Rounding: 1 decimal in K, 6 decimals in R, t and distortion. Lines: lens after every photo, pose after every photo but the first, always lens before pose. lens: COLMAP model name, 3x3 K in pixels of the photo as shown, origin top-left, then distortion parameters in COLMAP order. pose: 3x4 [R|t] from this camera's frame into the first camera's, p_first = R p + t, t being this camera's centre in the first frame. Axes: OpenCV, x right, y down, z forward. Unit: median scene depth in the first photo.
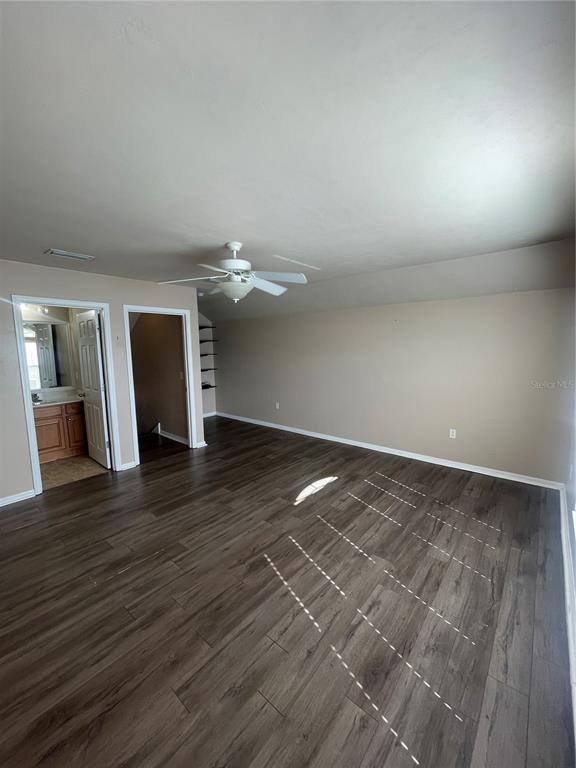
lens RADIAL K [[308.8, 0, 286.5], [0, 308.8, 386.2], [0, 0, 1]] dist [-0.000468, 0.000109]
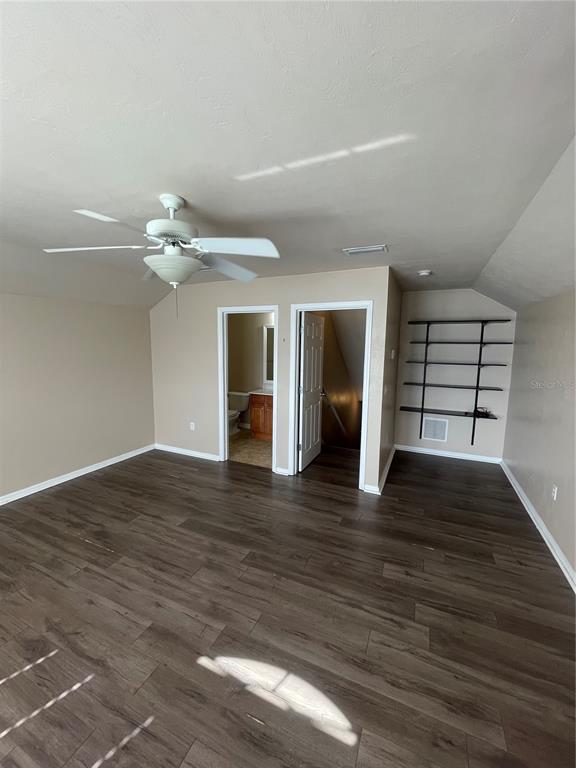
lens RADIAL K [[308.8, 0, 286.5], [0, 308.8, 386.2], [0, 0, 1]] dist [-0.000468, 0.000109]
pose [[0.272426, 0.143646, -0.951394, 0.471018], [-0.142763, 0.983883, 0.107672, -0.141462], [0.951527, 0.106491, 0.288542, 0.886389]]
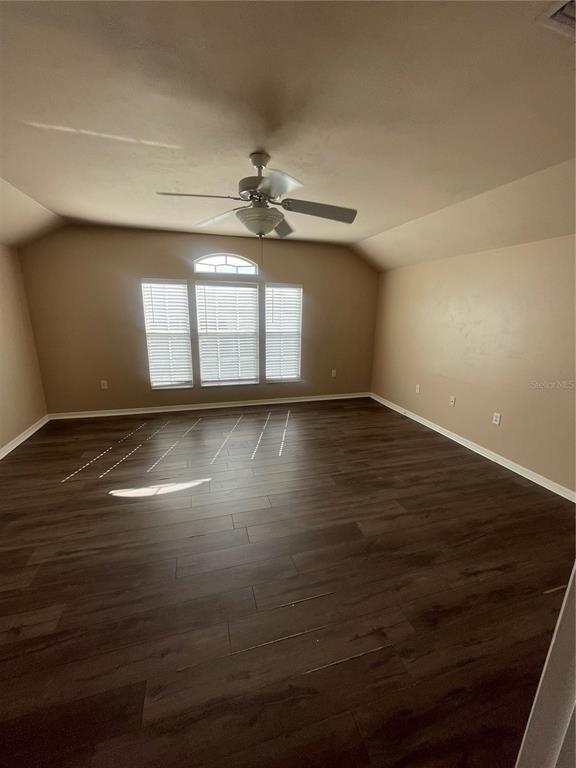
lens RADIAL K [[308.8, 0, 286.5], [0, 308.8, 386.2], [0, 0, 1]] dist [-0.000468, 0.000109]
pose [[-0.835639, -0.133535, 0.532800, -0.568259], [0.068231, 0.937251, 0.341915, -0.154719], [-0.545025, 0.322071, -0.774092, 1.405498]]
